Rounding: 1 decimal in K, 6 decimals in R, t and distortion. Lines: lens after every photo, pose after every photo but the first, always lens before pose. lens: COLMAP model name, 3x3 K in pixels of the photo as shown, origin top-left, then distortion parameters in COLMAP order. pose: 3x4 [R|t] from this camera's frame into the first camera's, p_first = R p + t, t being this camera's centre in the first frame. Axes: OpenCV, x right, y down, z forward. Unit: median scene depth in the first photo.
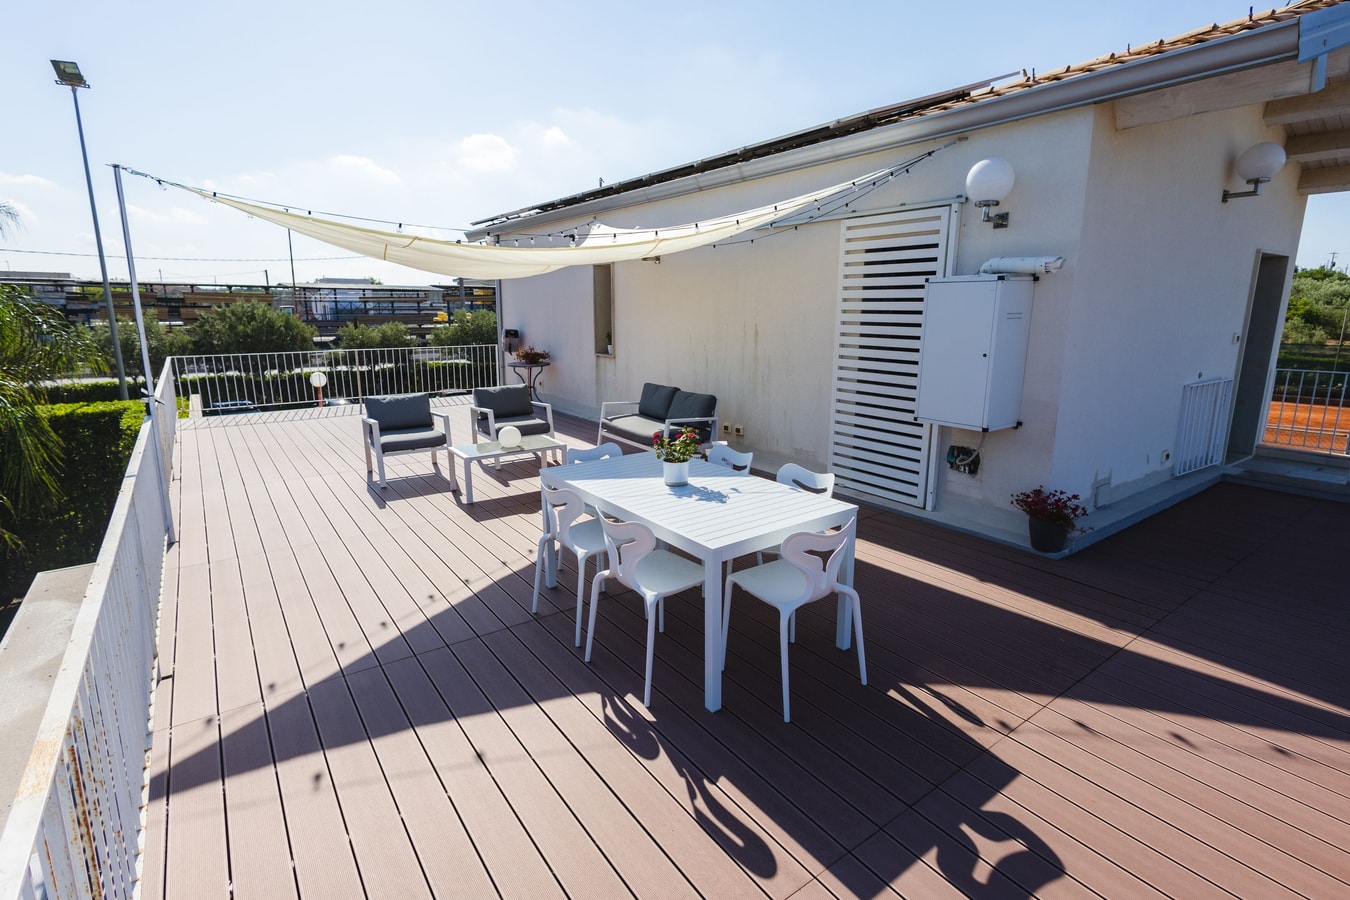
lens RADIAL K [[653.8, 0, 684.3], [0, 653.8, 447.5], [0, 0, 1]] dist [0.015448, -0.000069]
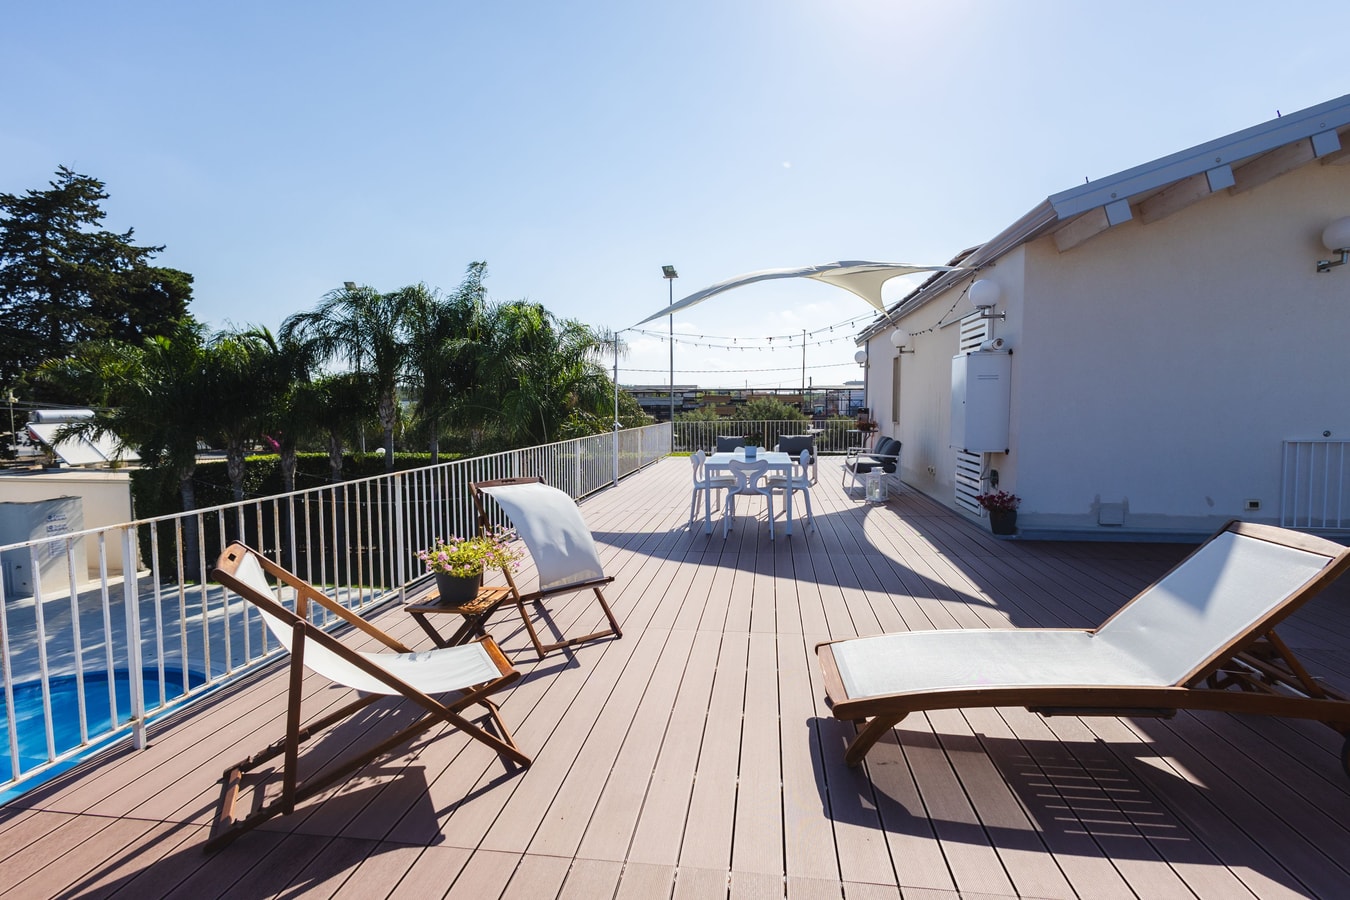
lens RADIAL K [[653.8, 0, 684.3], [0, 653.8, 447.5], [0, 0, 1]] dist [0.015448, -0.000069]
pose [[0.725576, 0.042878, -0.686805, 0.676247], [-0.144820, 0.985219, -0.091487, 0.128990], [0.672731, 0.165844, 0.721061, -0.346239]]
